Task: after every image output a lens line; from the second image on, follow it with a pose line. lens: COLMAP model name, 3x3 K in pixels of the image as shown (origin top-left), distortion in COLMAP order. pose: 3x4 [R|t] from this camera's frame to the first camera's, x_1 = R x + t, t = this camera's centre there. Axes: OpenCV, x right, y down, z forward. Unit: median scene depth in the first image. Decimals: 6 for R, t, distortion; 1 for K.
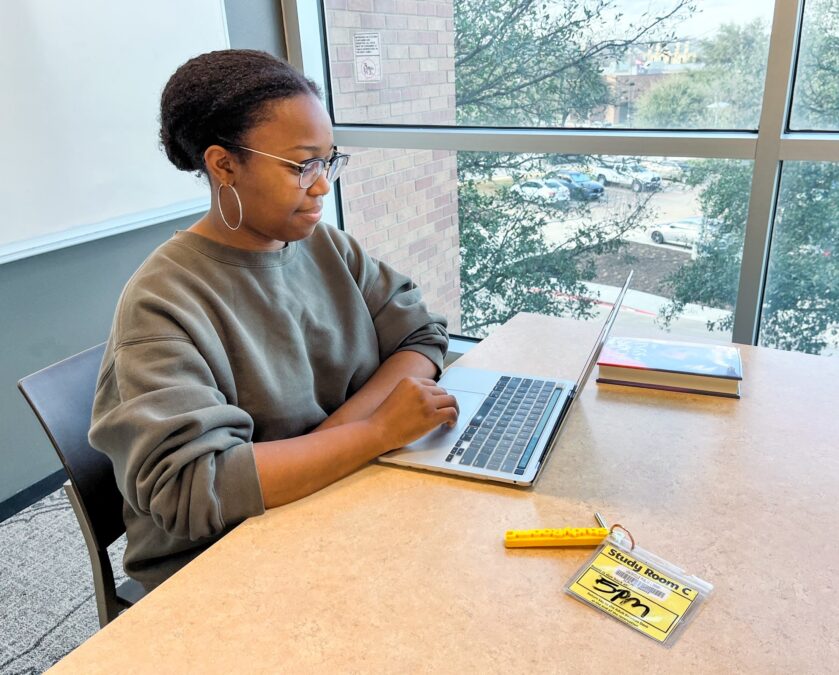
lens RADIAL K [[740.6, 0, 419.0], [0, 740.6, 390.4], [0, 0, 1]] dist [0.005585, -0.010498]
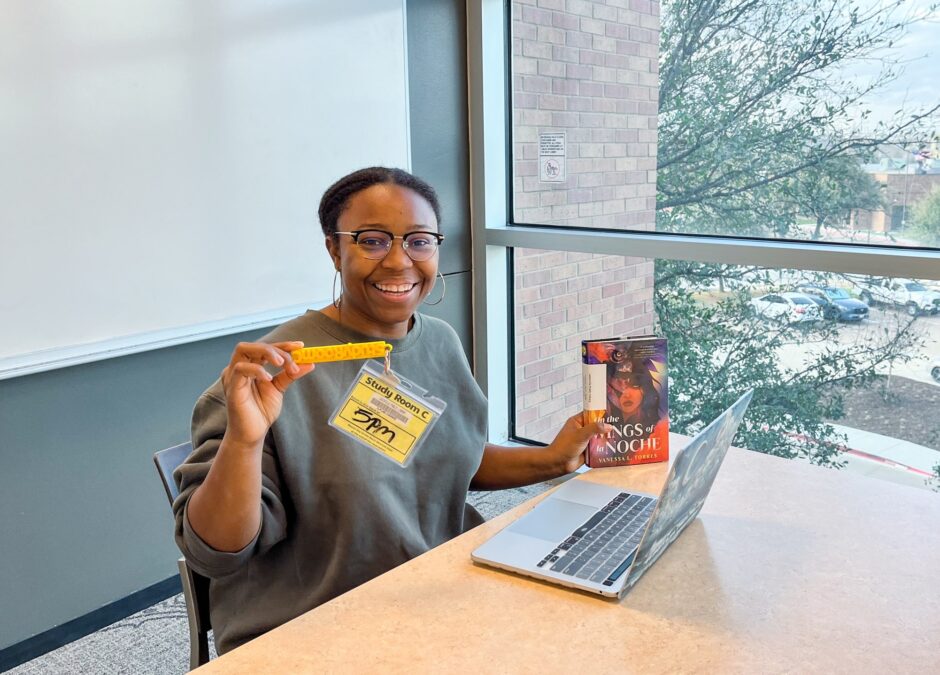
lens RADIAL K [[1065.4, 0, 470.0], [0, 1065.4, 337.5], [0, 0, 1]] dist [-0.006199, -0.005598]
pose [[0.973373, 0.062043, -0.220672, 0.126915], [-0.108827, 0.972343, -0.206652, 0.053888], [0.201748, 0.225165, 0.953204, -0.224558]]
